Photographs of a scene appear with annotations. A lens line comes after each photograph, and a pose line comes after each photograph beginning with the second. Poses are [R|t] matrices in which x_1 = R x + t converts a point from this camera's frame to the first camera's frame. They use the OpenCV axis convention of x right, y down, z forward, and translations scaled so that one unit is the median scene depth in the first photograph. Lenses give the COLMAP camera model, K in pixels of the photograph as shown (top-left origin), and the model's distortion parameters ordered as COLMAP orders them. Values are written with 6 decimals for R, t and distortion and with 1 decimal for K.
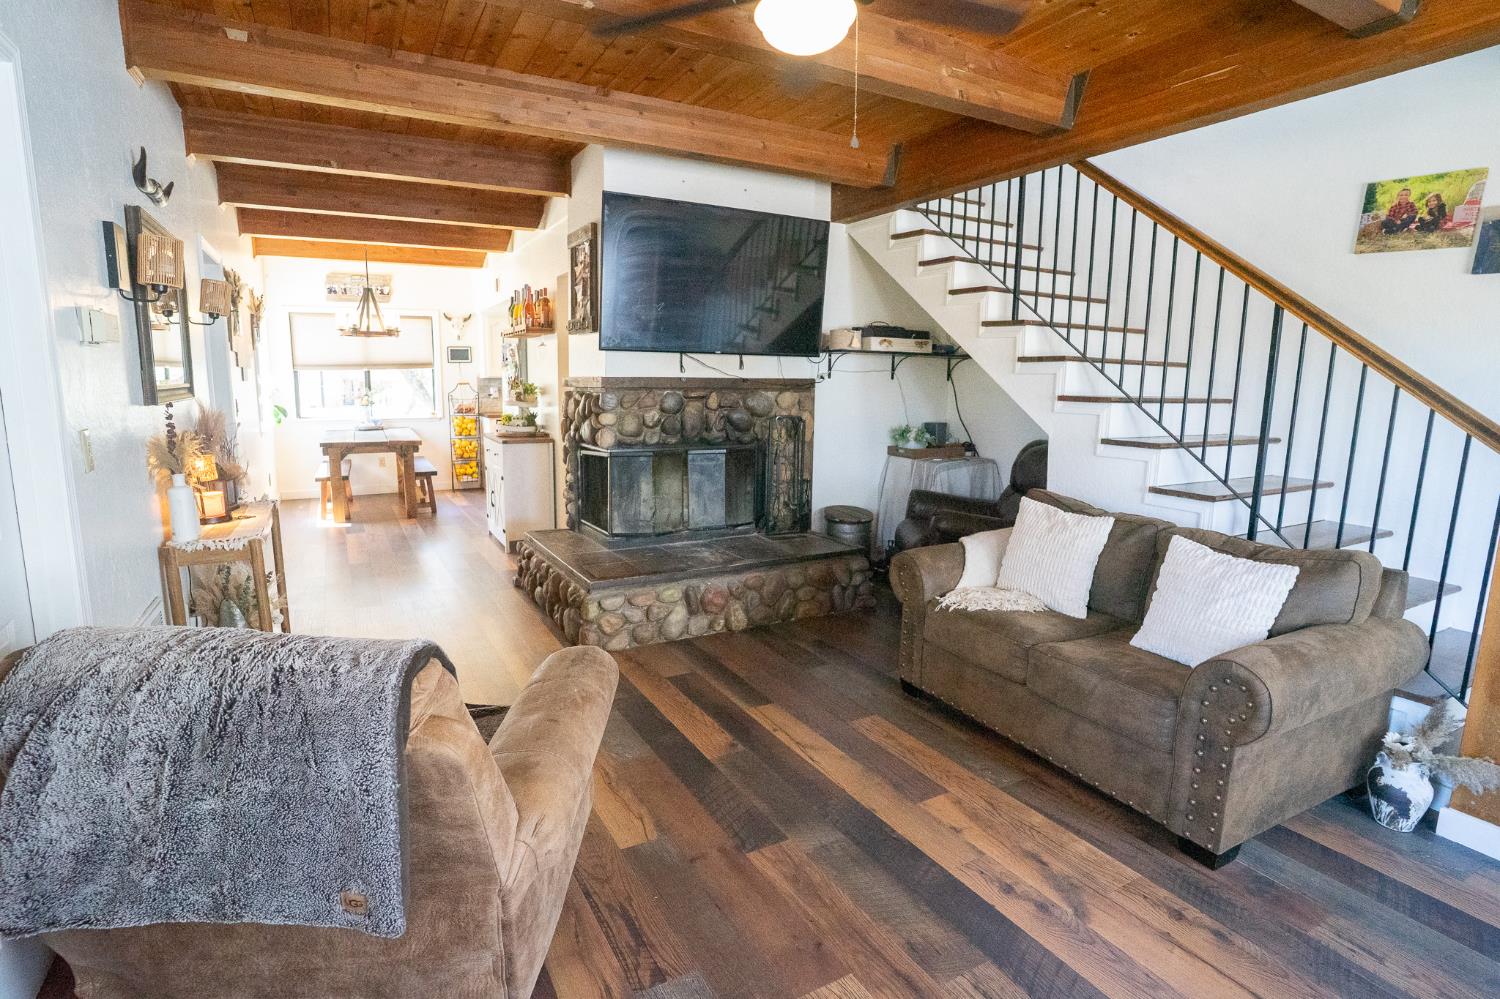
lens RADIAL K [[751.3, 0, 750.0], [0, 751.3, 499.5], [0, 0, 1]] dist [-0.076965, 0.033761]
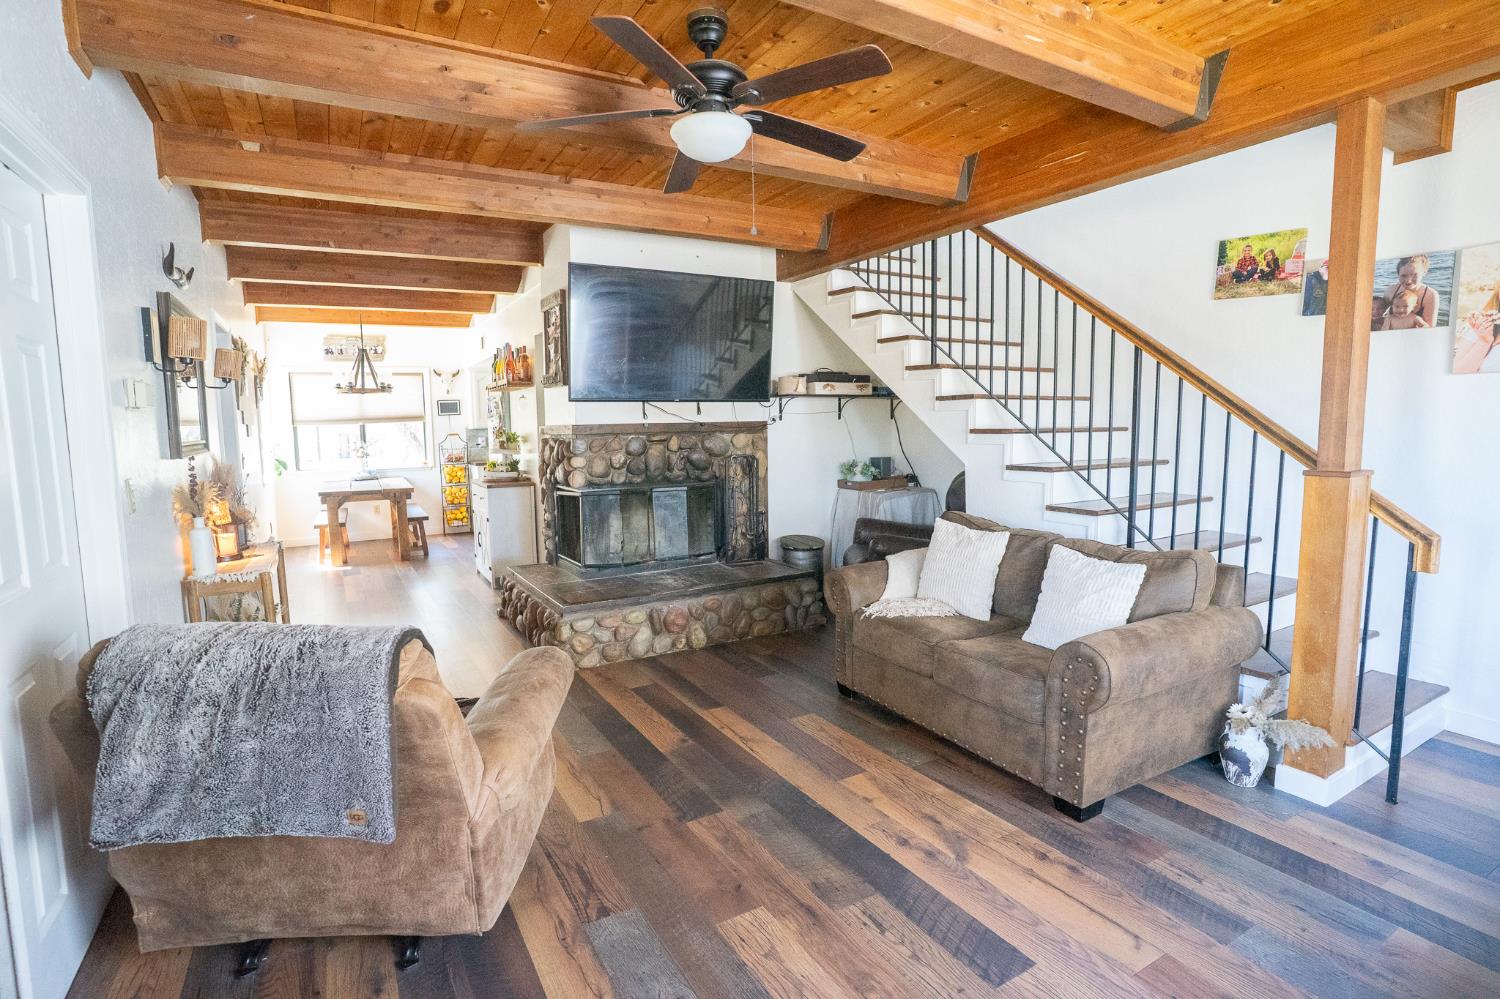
lens RADIAL K [[735.0, 0, 750.0], [0, 735.0, 499.5], [0, 0, 1]] dist [-0.075637, 0.033440]
pose [[0.999441, -0.030005, 0.014718, 0.046360], [0.030769, 0.998025, -0.054768, 0.015303], [-0.013045, 0.055190, 0.998391, -0.088936]]
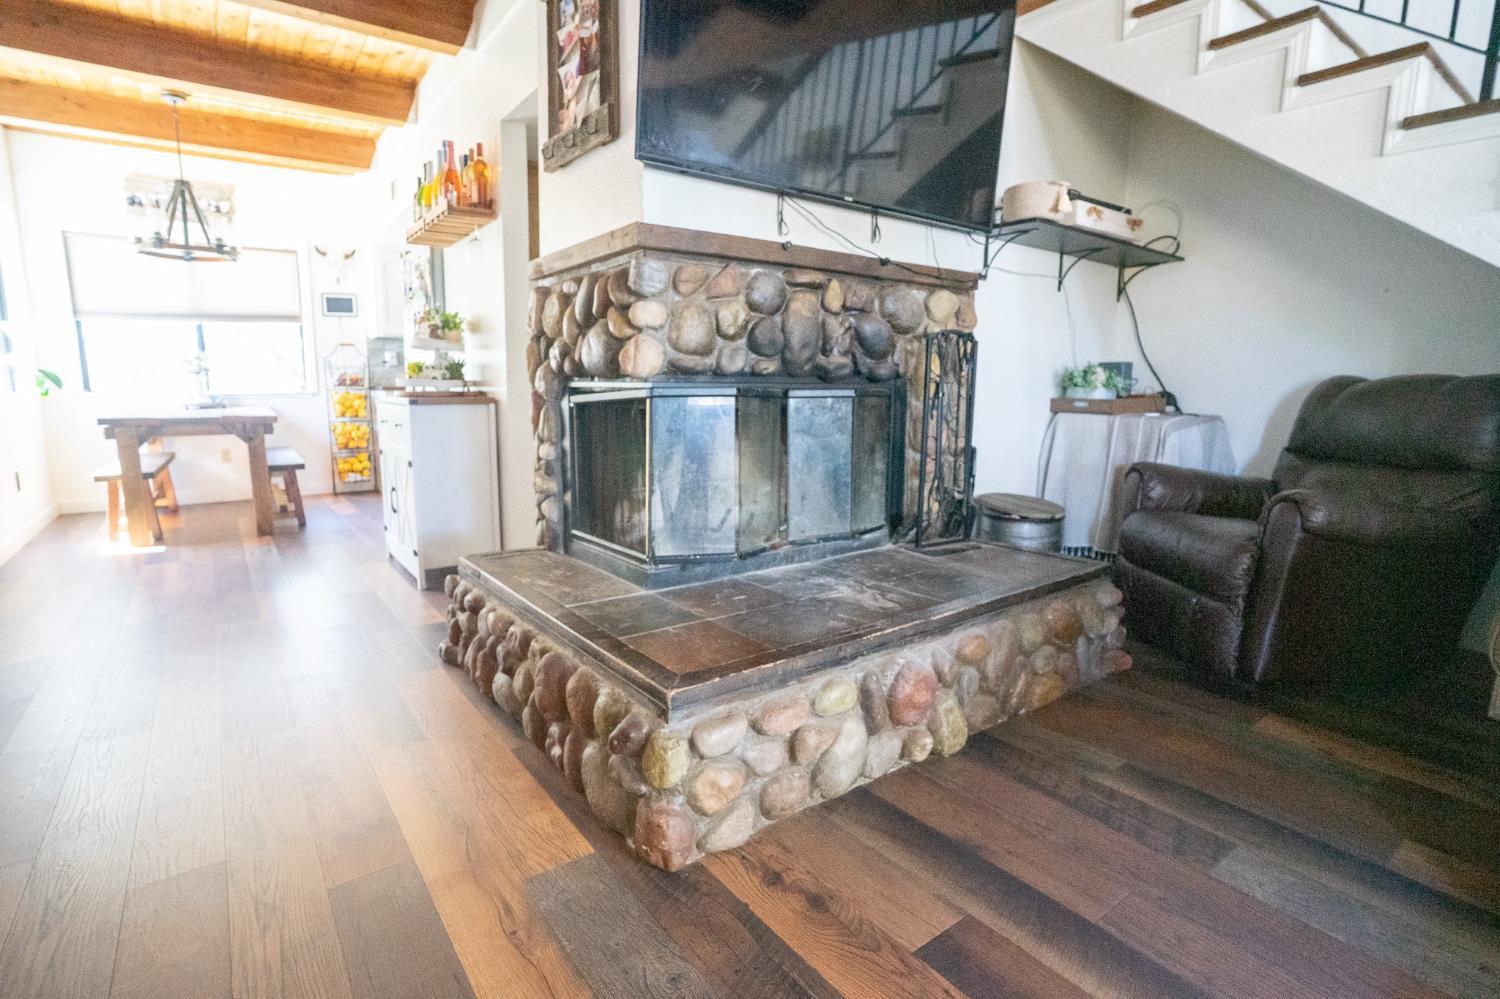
lens RADIAL K [[735.0, 0, 750.0], [0, 735.0, 499.5], [0, 0, 1]] dist [-0.075637, 0.033440]
pose [[0.991341, -0.026787, 0.128549, -0.180438], [0.027265, 0.999626, -0.001955, 0.010493], [-0.128448, 0.005443, 0.991701, 0.512248]]
